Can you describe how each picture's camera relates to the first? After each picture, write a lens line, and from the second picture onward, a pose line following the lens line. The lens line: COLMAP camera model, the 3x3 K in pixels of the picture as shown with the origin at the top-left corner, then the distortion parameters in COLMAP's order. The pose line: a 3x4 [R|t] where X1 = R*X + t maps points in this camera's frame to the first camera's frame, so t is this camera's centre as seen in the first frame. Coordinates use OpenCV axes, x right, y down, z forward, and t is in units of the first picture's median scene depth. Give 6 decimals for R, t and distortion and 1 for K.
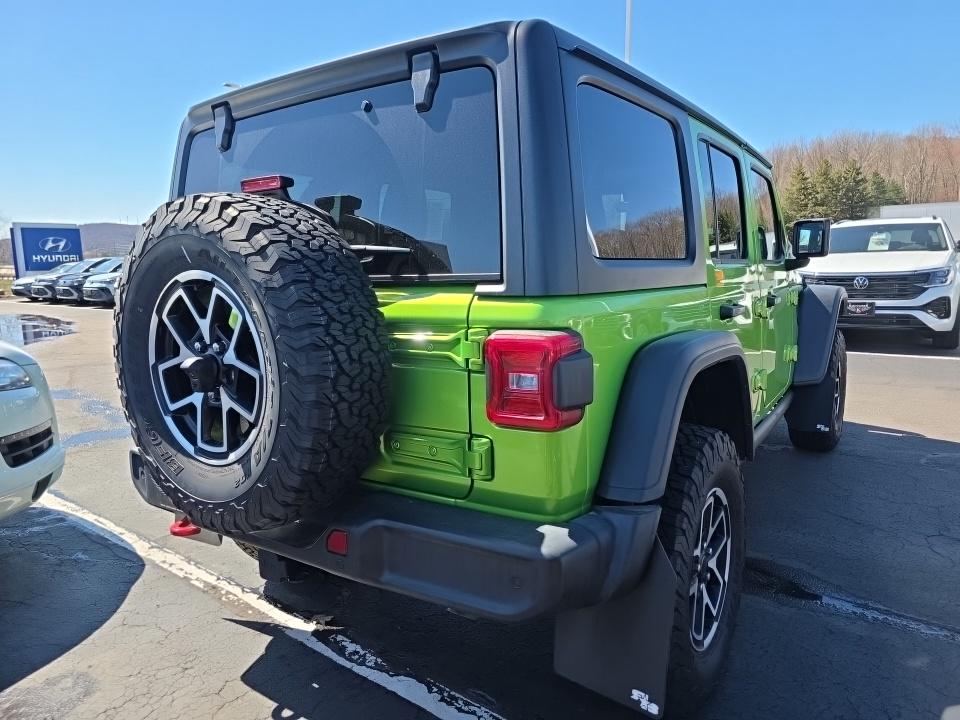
lens RADIAL K [[645.2, 0, 484.8], [0, 645.2, 351.5], [0, 0, 1]] dist [0.039699, -0.024718]
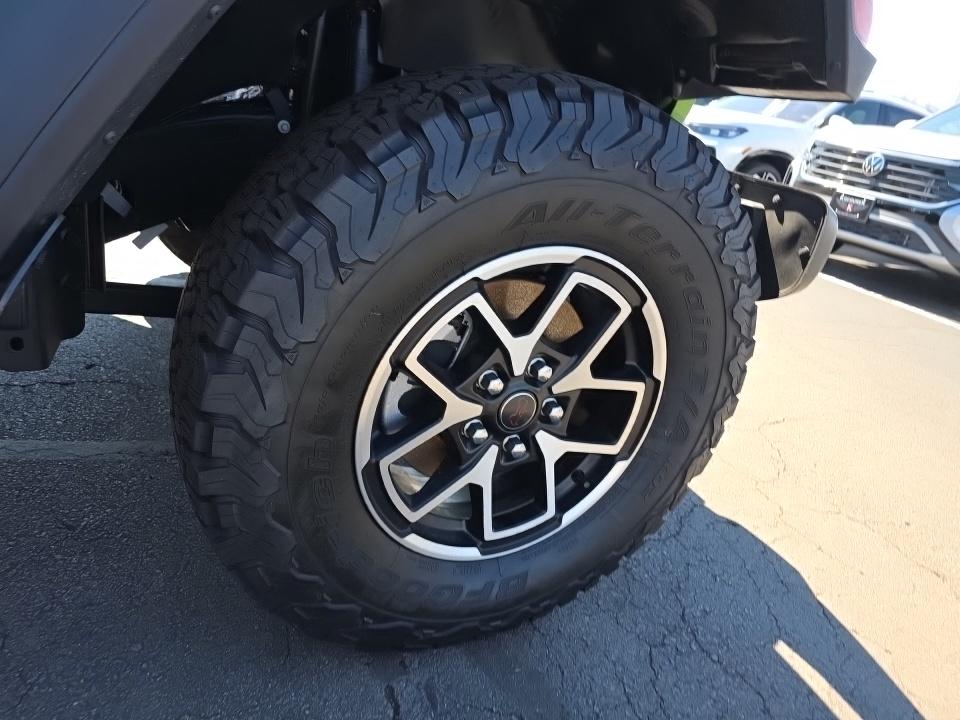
lens RADIAL K [[645.2, 0, 470.1], [0, 645.2, 367.9], [0, 0, 1]] dist [0.039699, -0.024718]
pose [[0.496828, -0.401037, 0.769631, -0.848052], [0.095078, 0.906640, 0.411052, -0.239893], [-0.862625, -0.131047, 0.488574, 0.763126]]
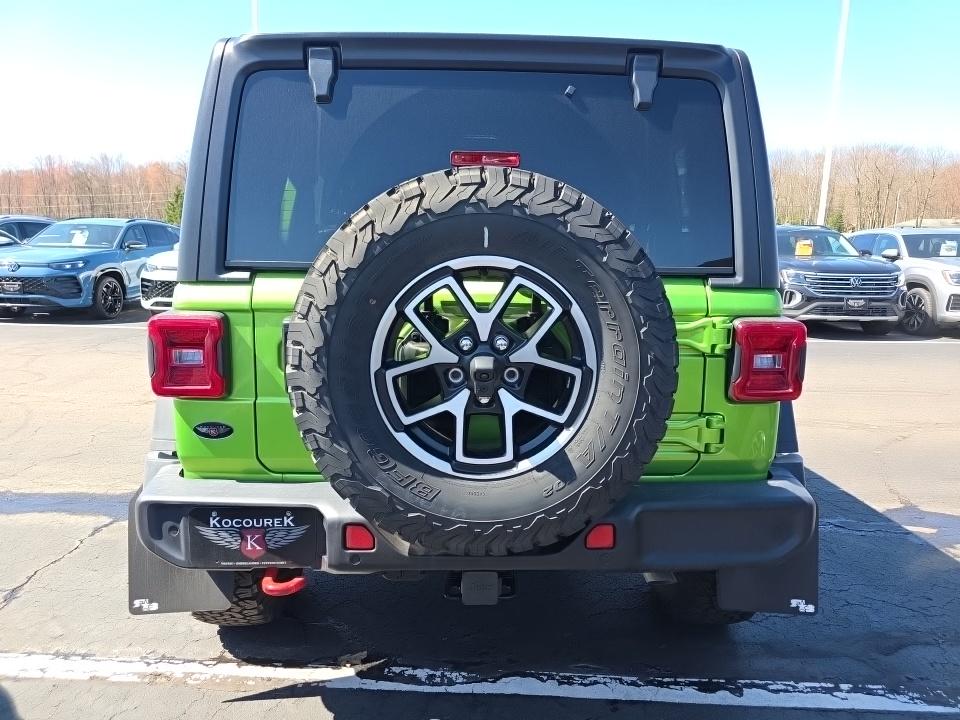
lens RADIAL K [[645.2, 0, 487.7], [0, 645.2, 346.2], [0, 0, 1]] dist [0.039699, -0.024718]
pose [[0.810696, -0.044411, 0.583780, -0.912492], [0.040001, 0.998990, 0.020448, -0.021825], [-0.584099, 0.006774, 0.811654, 0.294793]]
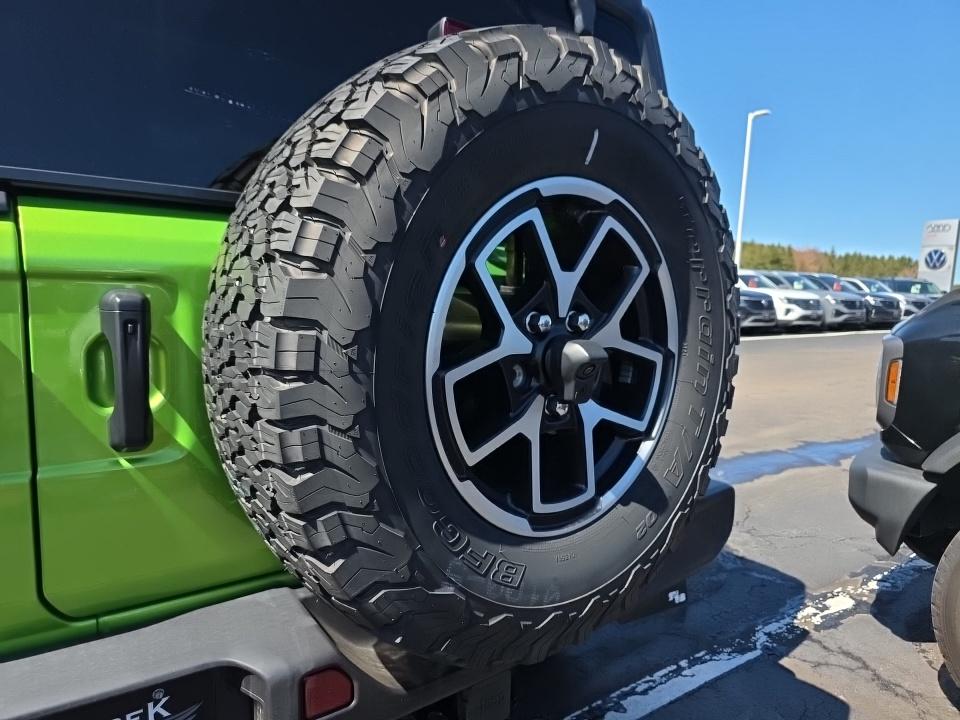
lens RADIAL K [[645.2, 0, 470.6], [0, 645.2, 369.6], [0, 0, 1]] dist [0.039699, -0.024718]
pose [[0.302013, -0.079355, 0.949995, -0.963558], [0.086465, 0.994702, 0.055601, -0.004625], [-0.949374, 0.065349, 0.307274, 0.897191]]
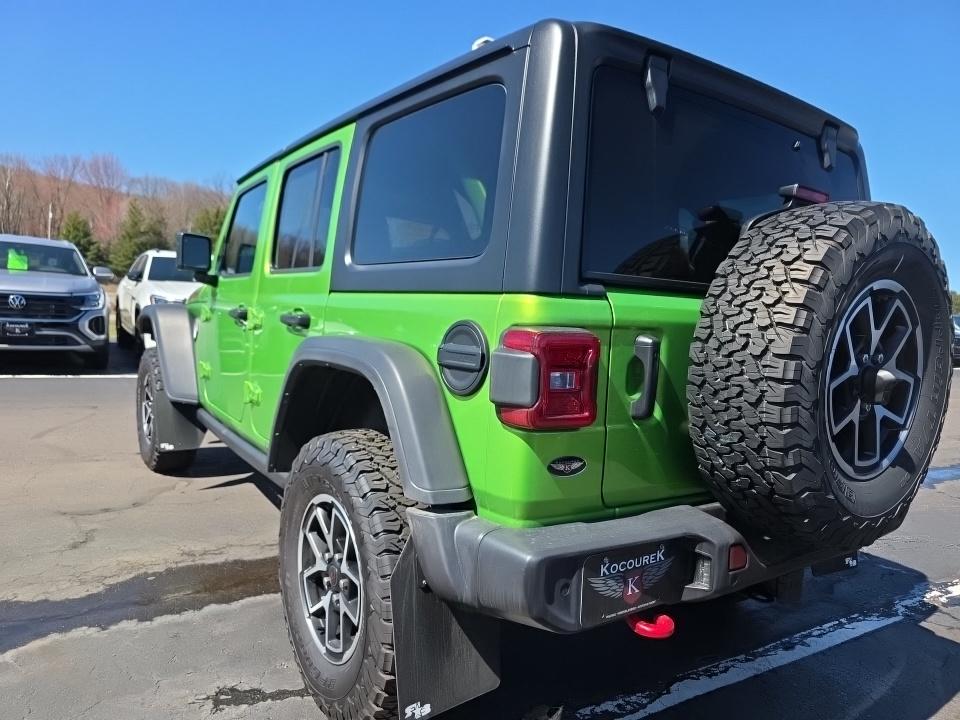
lens RADIAL K [[645.2, 0, 474.8], [0, 645.2, 372.1], [0, 0, 1]] dist [0.039699, -0.024718]
pose [[0.357735, -0.041147, 0.932916, -1.538482], [0.053813, 0.998277, 0.023395, -0.041461], [-0.932271, 0.041834, 0.359333, 1.189889]]
